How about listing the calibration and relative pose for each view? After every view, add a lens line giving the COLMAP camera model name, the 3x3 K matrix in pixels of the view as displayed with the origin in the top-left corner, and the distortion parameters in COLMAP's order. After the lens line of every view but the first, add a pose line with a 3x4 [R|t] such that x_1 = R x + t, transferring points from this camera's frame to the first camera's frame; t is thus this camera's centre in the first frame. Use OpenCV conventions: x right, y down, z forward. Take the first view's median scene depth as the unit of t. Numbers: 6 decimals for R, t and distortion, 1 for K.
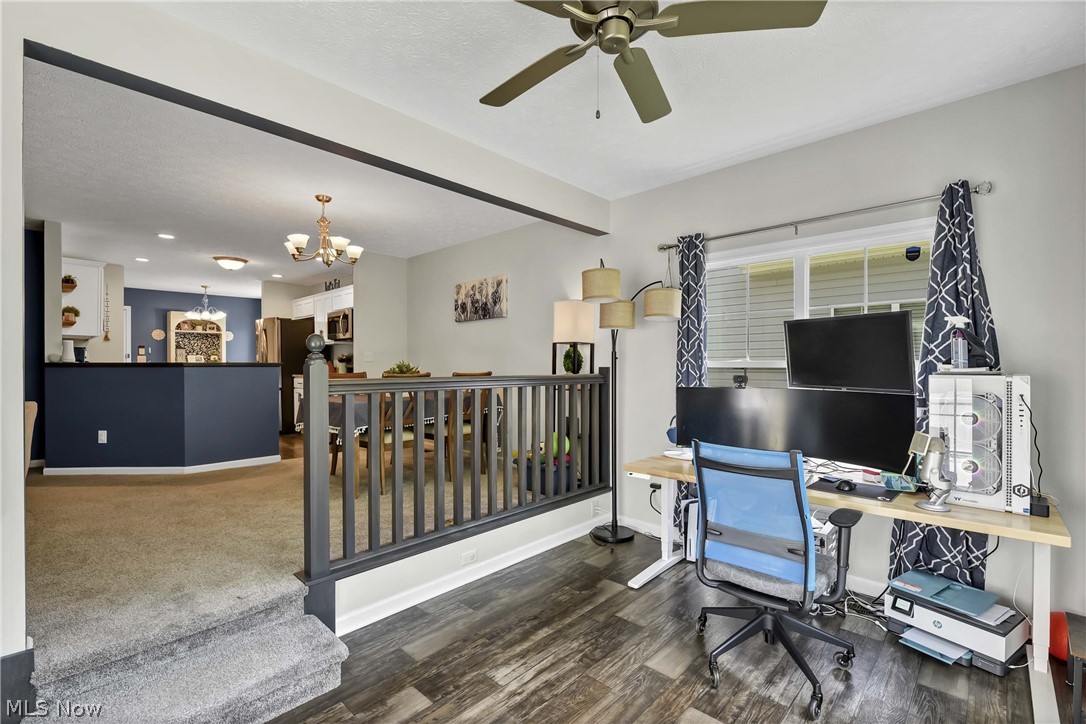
lens RADIAL K [[508.8, 0, 550.1], [0, 508.8, 369.4], [0, 0, 1]] dist [0.004542, -0.003844]
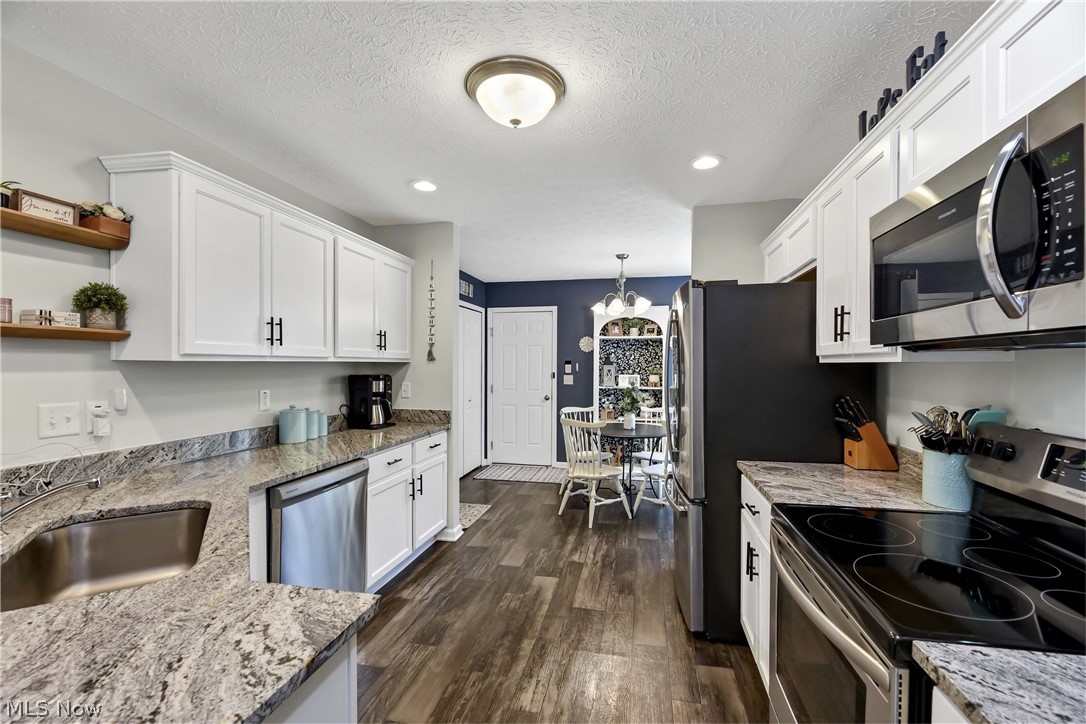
lens RADIAL K [[451.6, 0, 547.5], [0, 451.6, 372.0], [0, 0, 1]] dist [-0.003172, -0.001731]
pose [[0.538903, 0.017235, -0.842191, -0.341485], [-0.009989, 0.999851, 0.014070, -0.047003], [0.842308, 0.000830, 0.538995, 0.763991]]
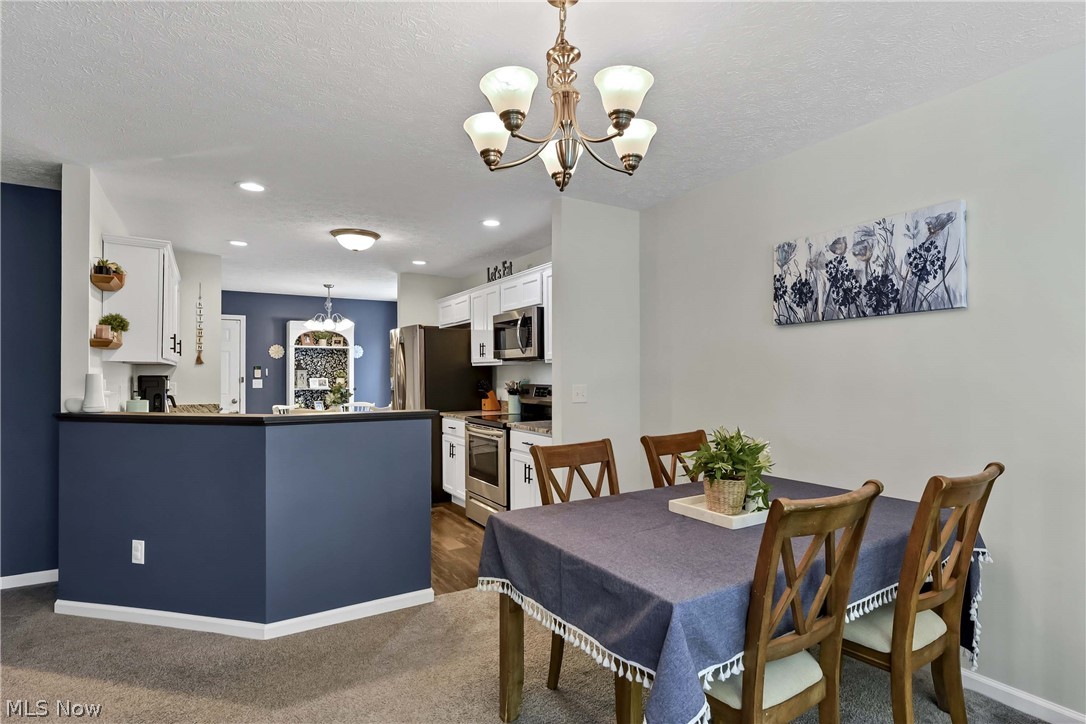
lens RADIAL K [[554.3, 0, 541.6], [0, 554.3, 373.6], [0, 0, 1]] dist [0.014664, -0.000967]
pose [[0.967894, -0.002109, -0.251349, -0.203003], [0.000016, 0.999965, -0.008326, -0.033647], [0.251358, 0.008054, 0.967861, 0.346198]]
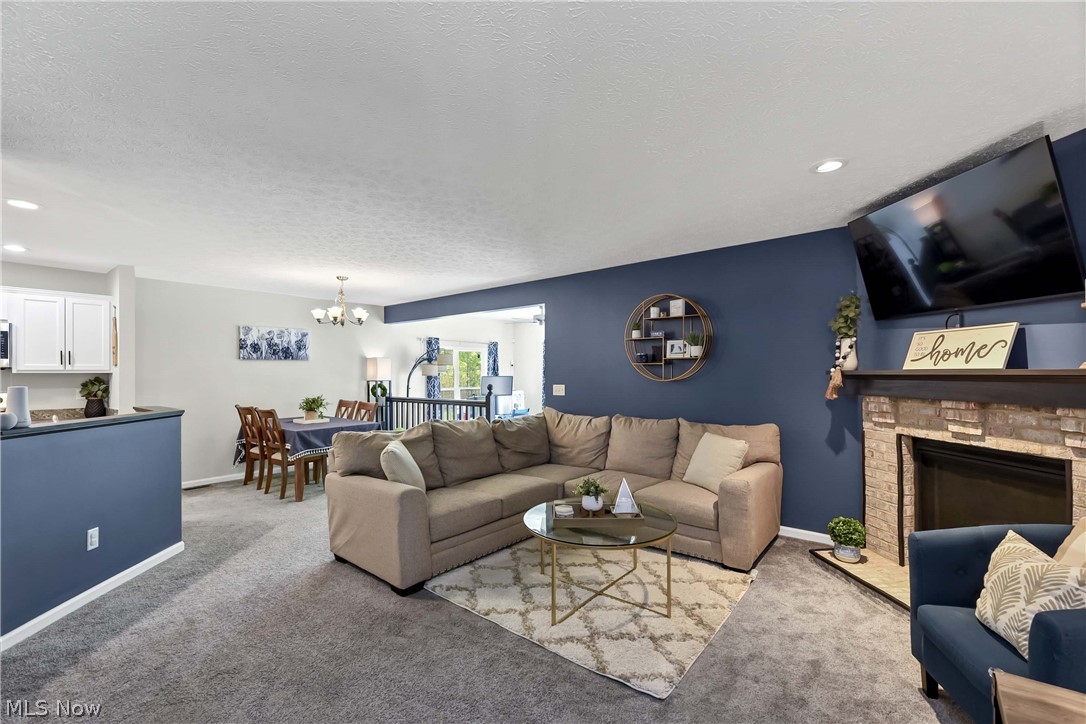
lens RADIAL K [[462.4, 0, 555.2], [0, 462.4, 369.3], [0, 0, 1]] dist [-0.003472, -0.002775]
pose [[-0.091007, 0.008261, 0.995816, -0.957671], [0.011871, 0.999904, -0.007210, -0.042456], [-0.995779, 0.011166, -0.091096, 0.312115]]
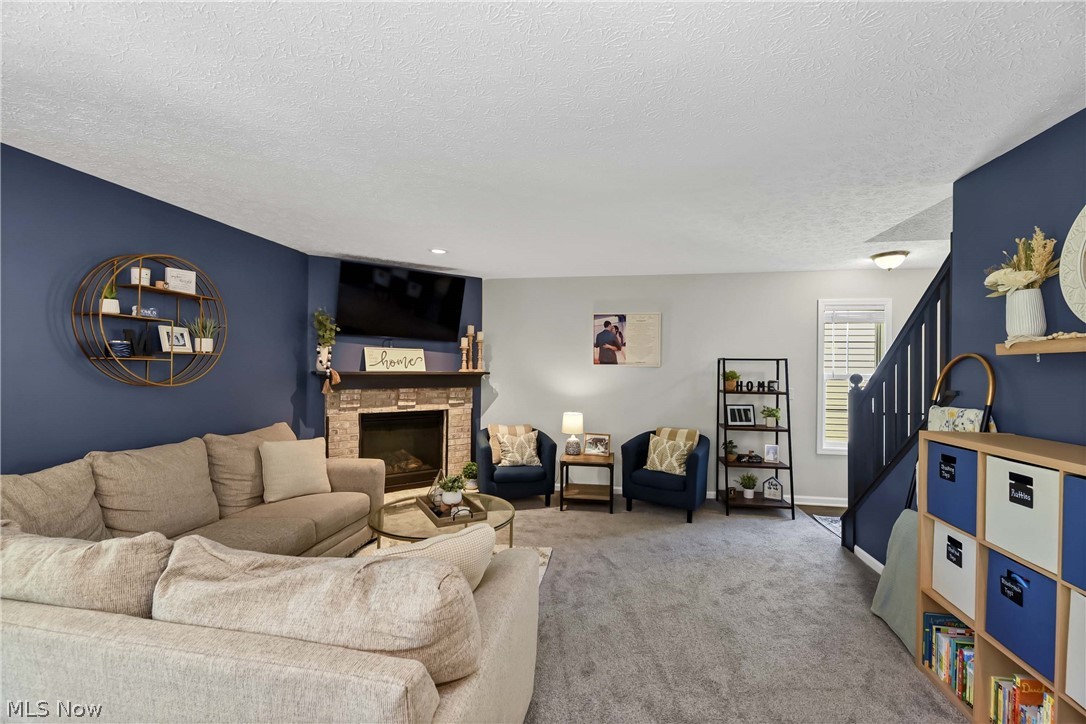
lens RADIAL K [[462.4, 0, 562.5], [0, 462.4, 368.6], [0, 0, 1]] dist [-0.003472, -0.002775]
pose [[-0.803993, -0.009369, -0.594565, -0.445265], [-0.015750, 0.999861, 0.005541, -0.051748], [0.594430, 0.013819, -0.804028, 0.616881]]
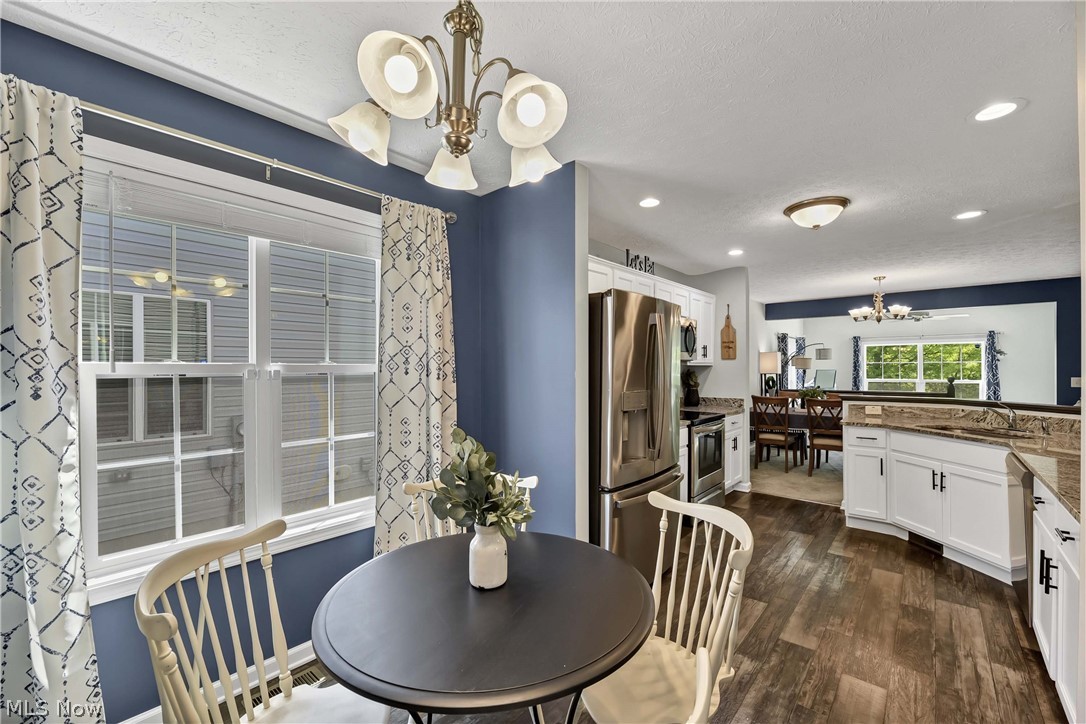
lens RADIAL K [[451.6, 0, 538.6], [0, 451.6, 367.5], [0, 0, 1]] dist [-0.003172, -0.001731]
pose [[-0.056125, -0.000941, 0.998423, -0.936809], [0.008840, 0.999960, 0.001439, -0.049393], [-0.998385, 0.008907, -0.056114, 1.149239]]
